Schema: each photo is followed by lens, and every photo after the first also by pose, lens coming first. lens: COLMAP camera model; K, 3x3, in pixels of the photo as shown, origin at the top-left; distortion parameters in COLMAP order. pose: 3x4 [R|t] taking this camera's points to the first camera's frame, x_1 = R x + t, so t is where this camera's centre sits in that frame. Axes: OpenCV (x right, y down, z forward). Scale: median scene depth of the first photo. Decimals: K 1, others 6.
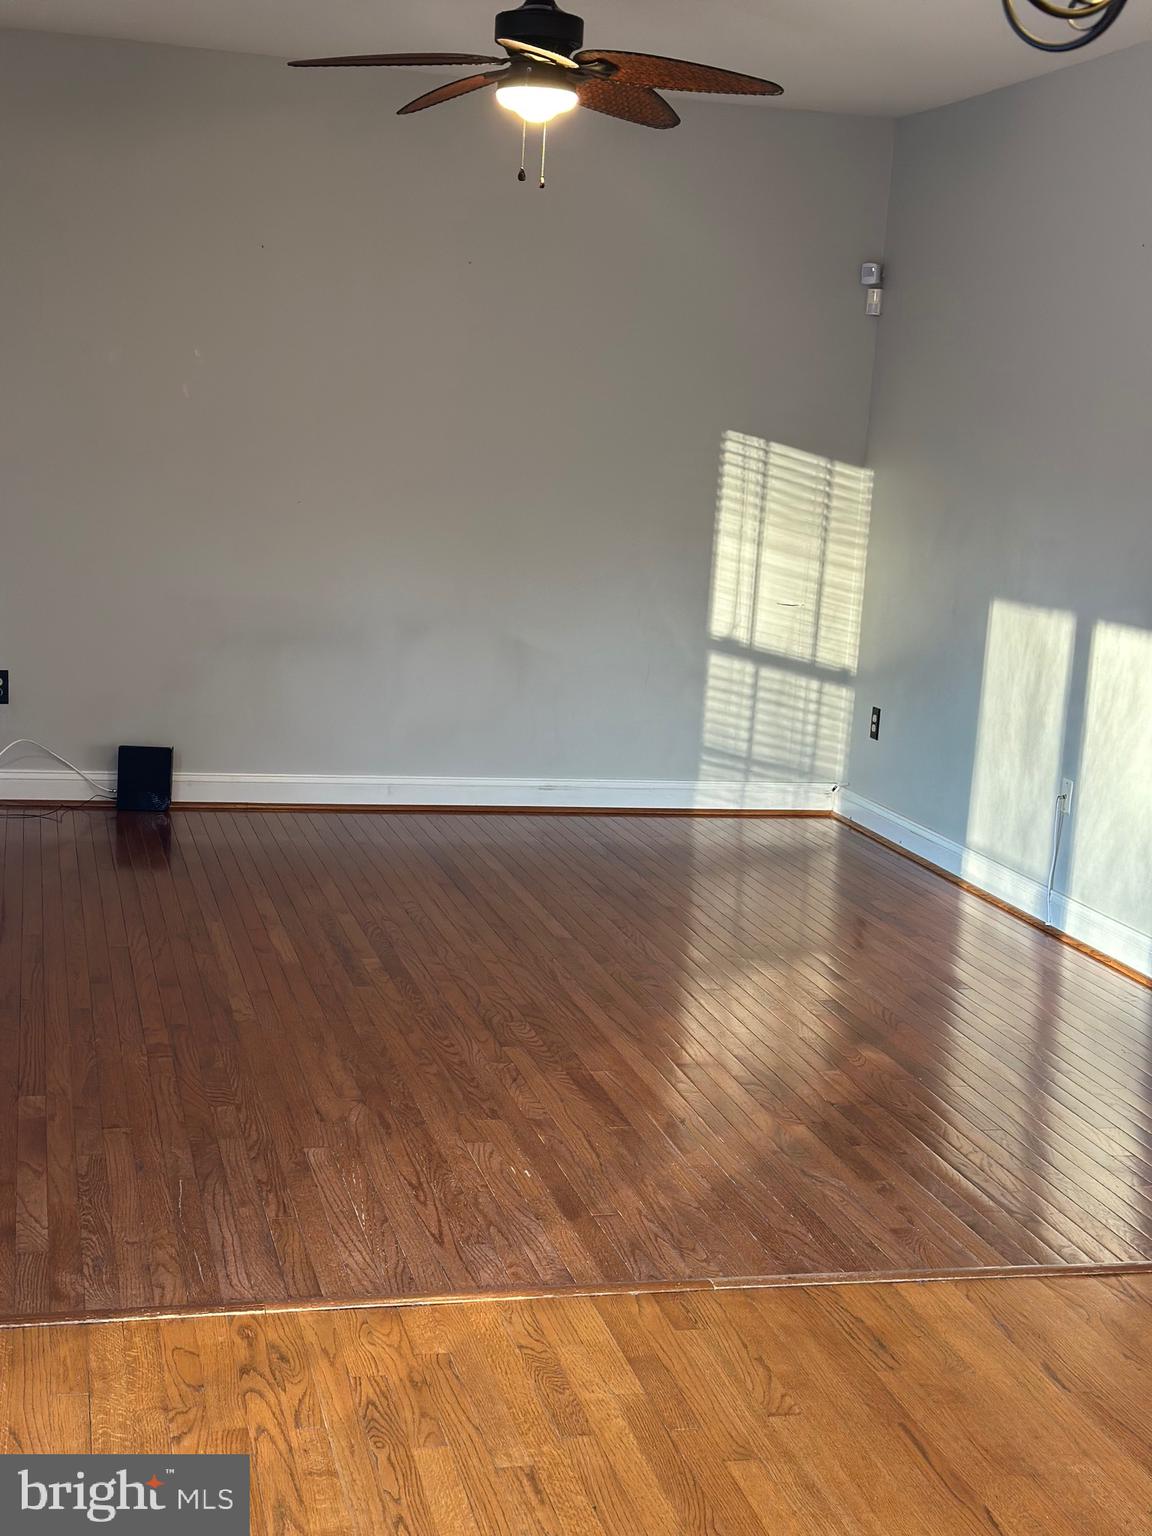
lens RADIAL K [[2178.3, 0, 576.0], [0, 2178.3, 768.0], [0, 0, 1]] dist [0.030360, 0.823468]
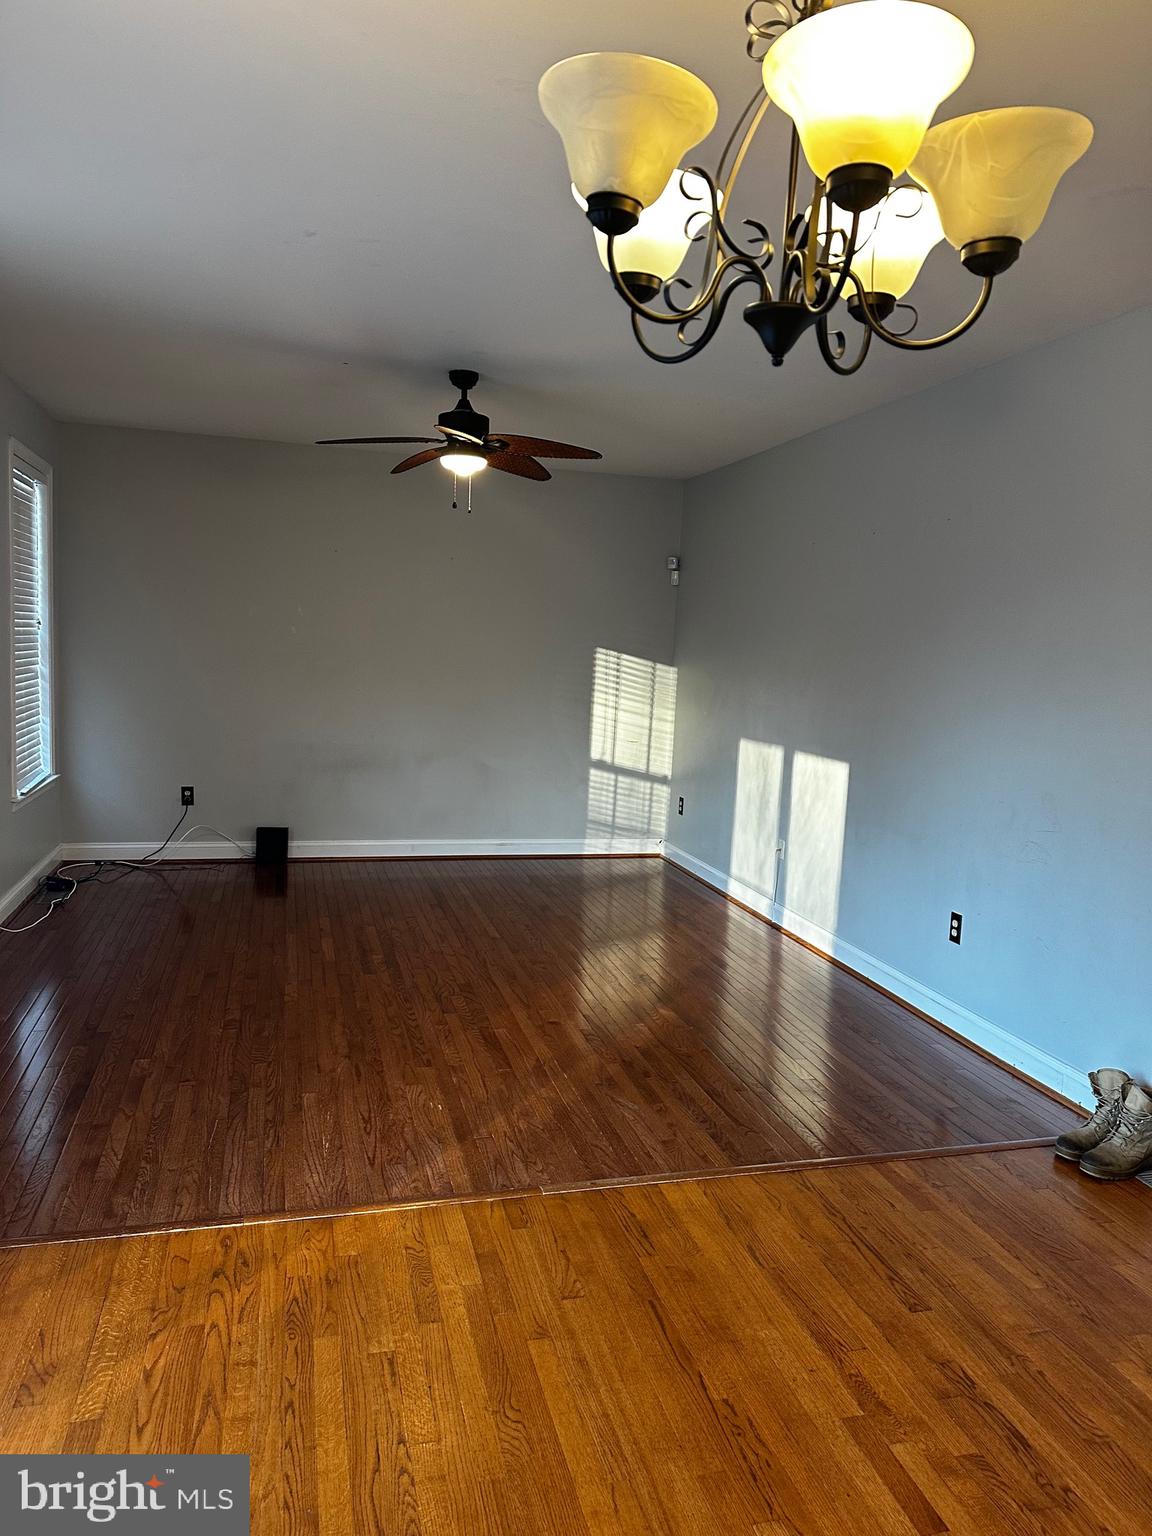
lens RADIAL K [[1073.2, 0, 576.0], [0, 1073.2, 768.0], [0, 0, 1]] dist [0.069602, -0.086394]
pose [[0.999804, -0.017251, 0.009754, 0.063600], [0.017643, 0.998979, -0.041594, -0.025241], [-0.009027, 0.041758, 0.999087, 0.161035]]
